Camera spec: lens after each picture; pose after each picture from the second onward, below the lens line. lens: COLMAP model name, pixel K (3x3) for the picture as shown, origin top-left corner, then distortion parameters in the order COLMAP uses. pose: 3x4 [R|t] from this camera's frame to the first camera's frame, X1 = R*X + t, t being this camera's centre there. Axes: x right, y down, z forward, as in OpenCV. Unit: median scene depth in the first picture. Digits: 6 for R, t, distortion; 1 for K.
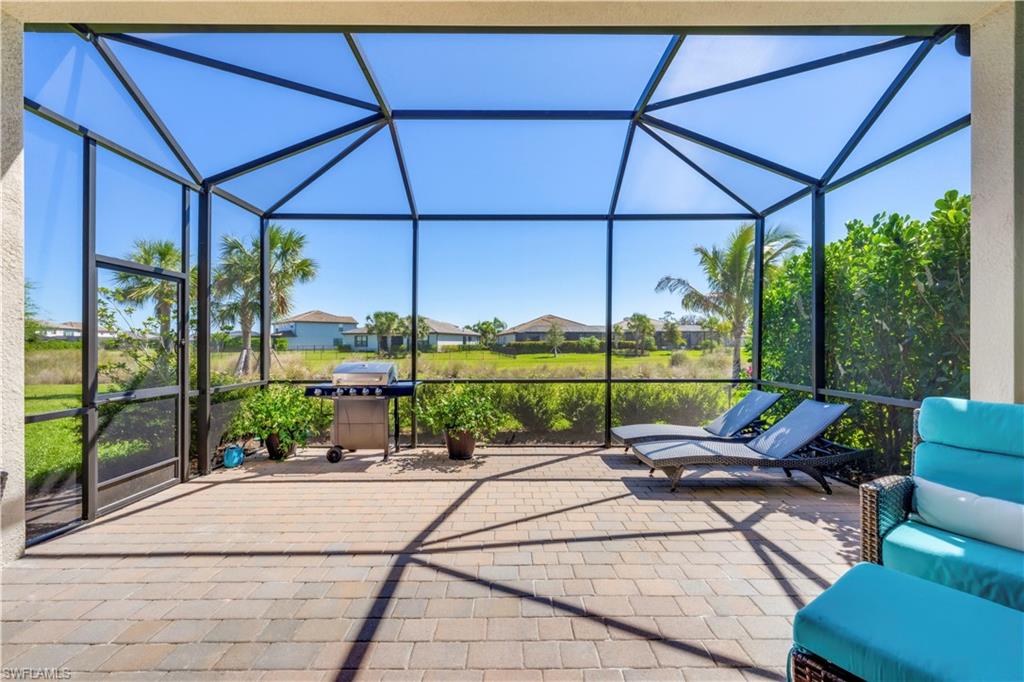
lens RADIAL K [[415.0, 0, 509.6], [0, 415.0, 344.1], [0, 0, 1]] dist [0.000291, 0.000040]
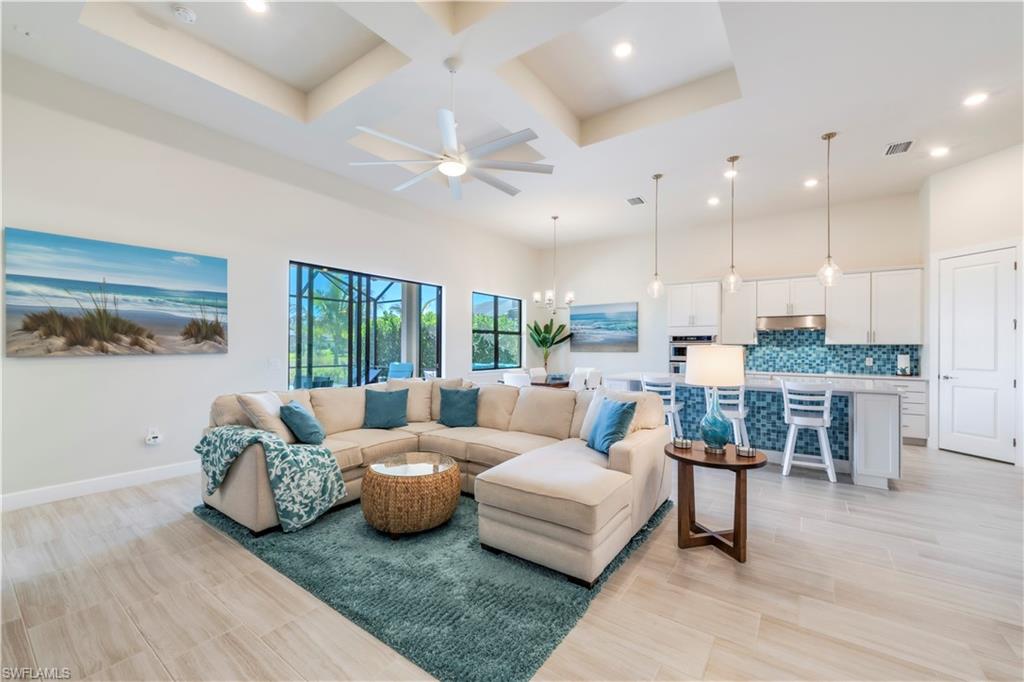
lens RADIAL K [[411.4, 0, 510.7], [0, 411.4, 347.3], [0, 0, 1]] dist [-0.000592, -0.000178]
pose [[0.588944, 0.002727, 0.808169, -0.945897], [-0.005256, 0.999986, 0.000456, -0.031544], [-0.808157, -0.004516, 0.588950, -1.347331]]
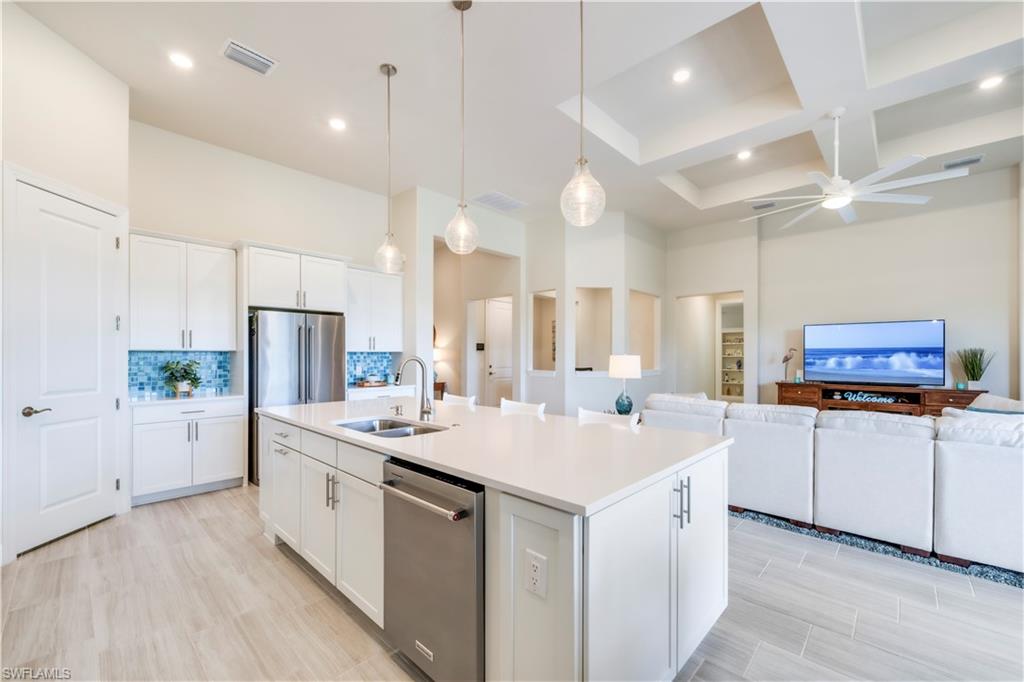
lens RADIAL K [[416.9, 0, 509.8], [0, 416.9, 359.2], [0, 0, 1]] dist [-0.000157, 0.000286]
pose [[-0.691183, 0.007039, -0.722645, 0.413163], [-0.000256, 0.999950, 0.009985, -0.035155], [0.722679, 0.007087, -0.691147, -0.819496]]
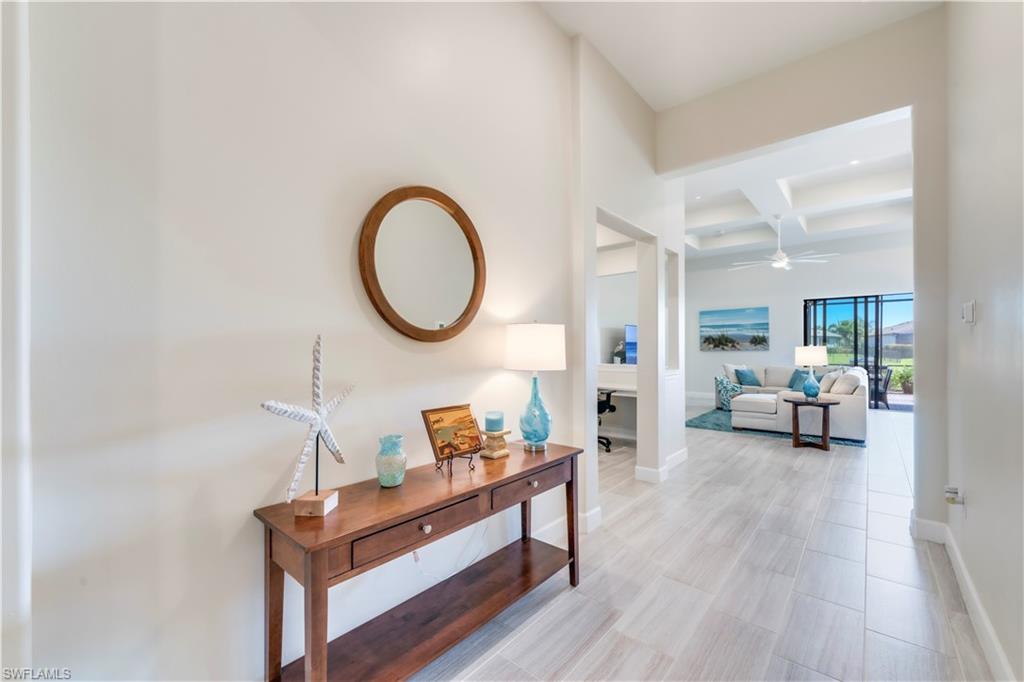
lens RADIAL K [[415.0, 0, 509.6], [0, 415.0, 344.1], [0, 0, 1]] dist [0.000291, 0.000040]
pose [[0.752611, -0.007235, -0.658426, -0.275547], [0.004034, 0.999972, -0.006377, -0.036449], [0.658453, 0.002143, 0.752618, -2.495984]]
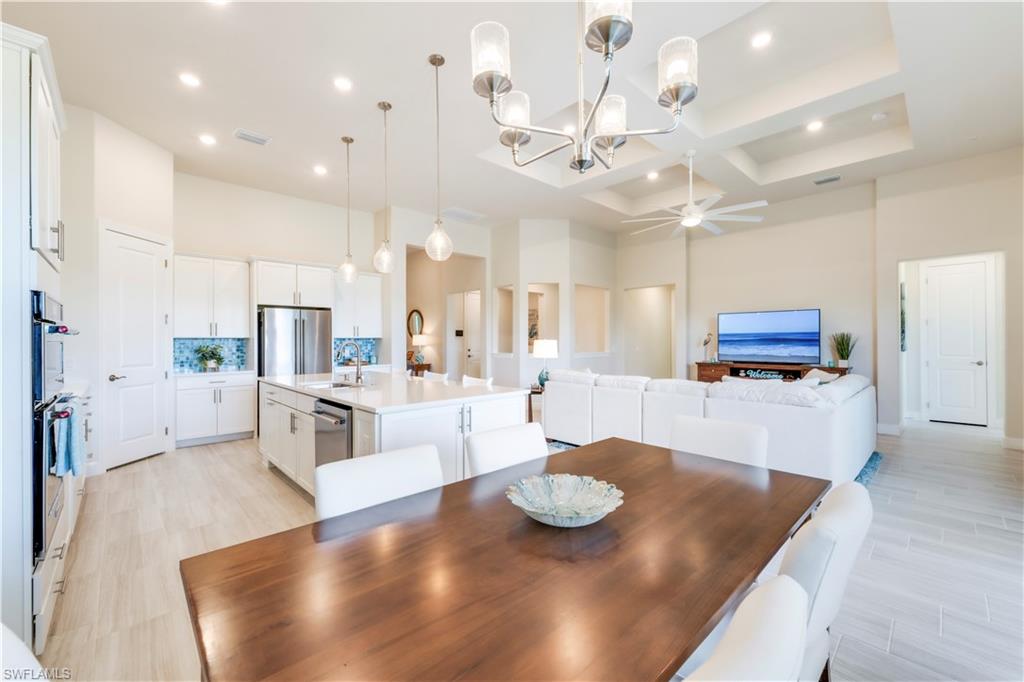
lens RADIAL K [[415.0, 0, 509.6], [0, 415.0, 344.1], [0, 0, 1]] dist [0.000291, 0.000040]
pose [[-0.729190, 0.009315, -0.684248, 0.441534], [0.004167, 0.999949, 0.009171, -0.033888], [0.684299, 0.003836, -0.729192, -0.506082]]
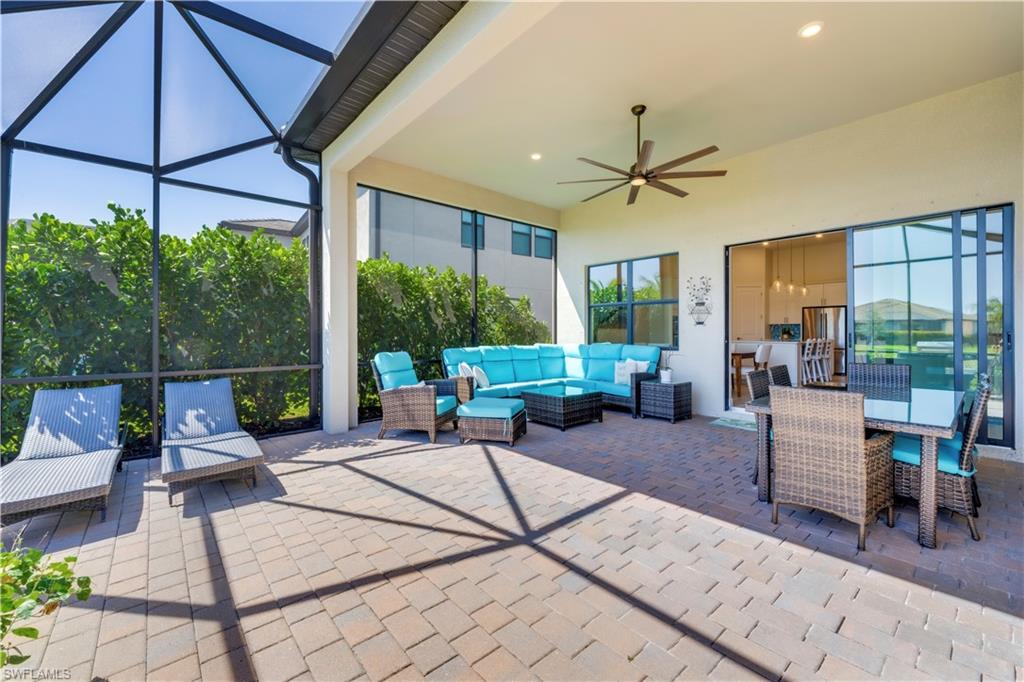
lens RADIAL K [[415.0, 0, 509.6], [0, 415.0, 344.1], [0, 0, 1]] dist [0.000291, 0.000040]
pose [[-0.647644, -0.015431, 0.761787, -0.465336], [0.000914, 0.999778, 0.021028, 0.015351], [-0.761943, 0.014315, -0.647486, 0.805446]]
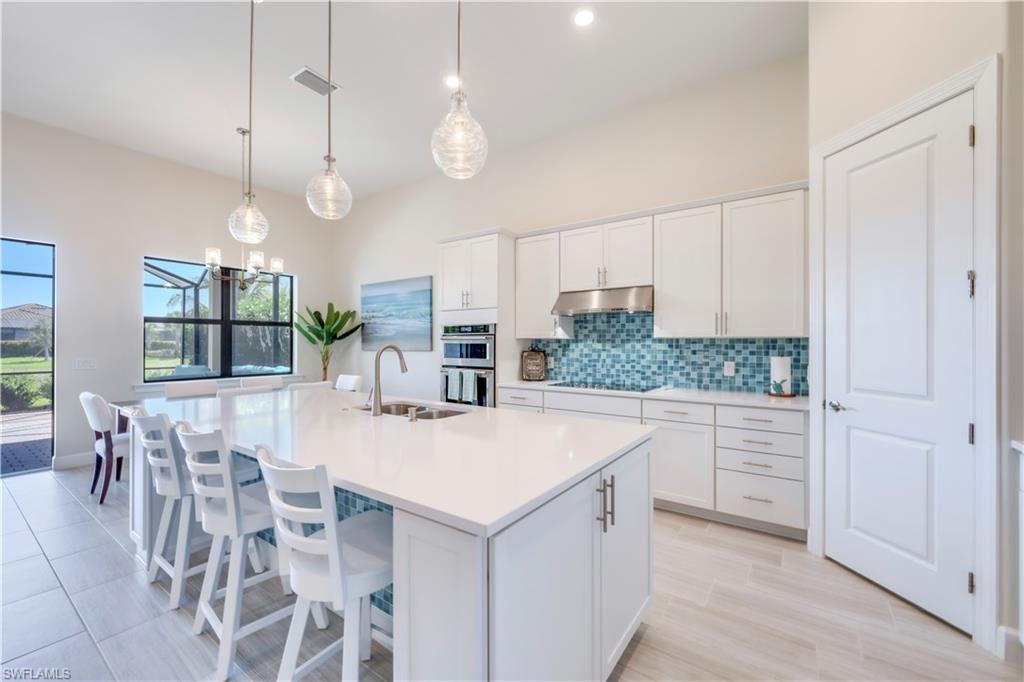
lens RADIAL K [[415.0, 0, 509.6], [0, 415.0, 344.1], [0, 0, 1]] dist [0.000291, 0.000040]
pose [[0.584929, 0.001272, 0.811084, -0.133789], [-0.002642, 0.999996, 0.000337, -0.033741], [-0.811080, -0.002340, 0.584930, -1.584024]]
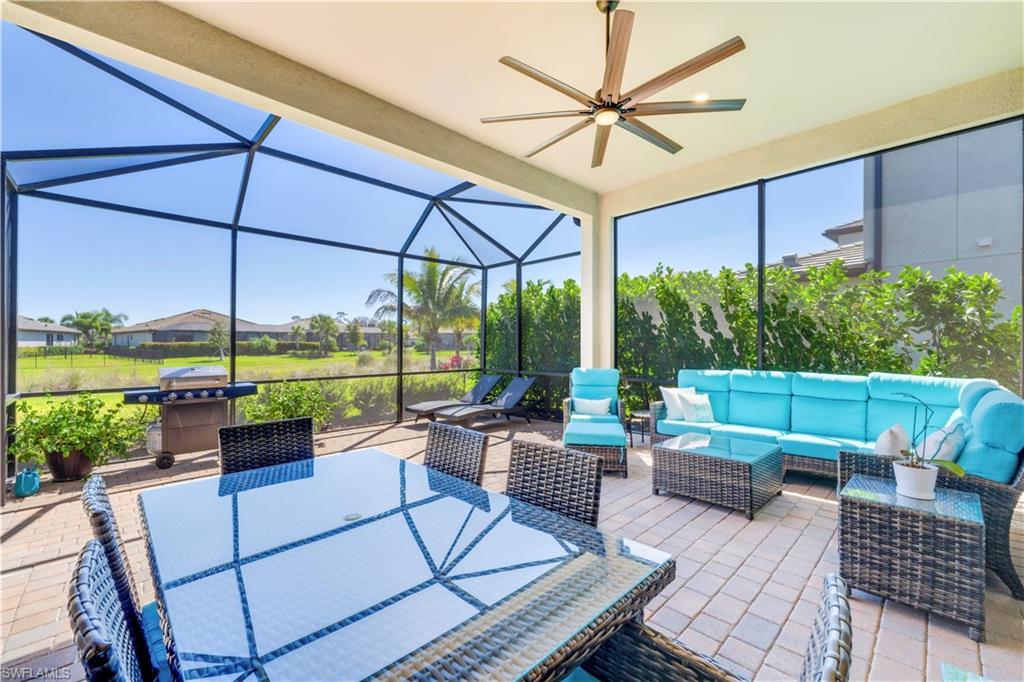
lens RADIAL K [[412.4, 0, 518.7], [0, 412.4, 345.0], [0, 0, 1]] dist [-0.000891, -0.000121]
pose [[0.713684, -0.000389, 0.700468, -0.445494], [0.000180, 1.000000, 0.000372, -0.007537], [-0.700468, -0.000140, 0.713684, -0.252807]]
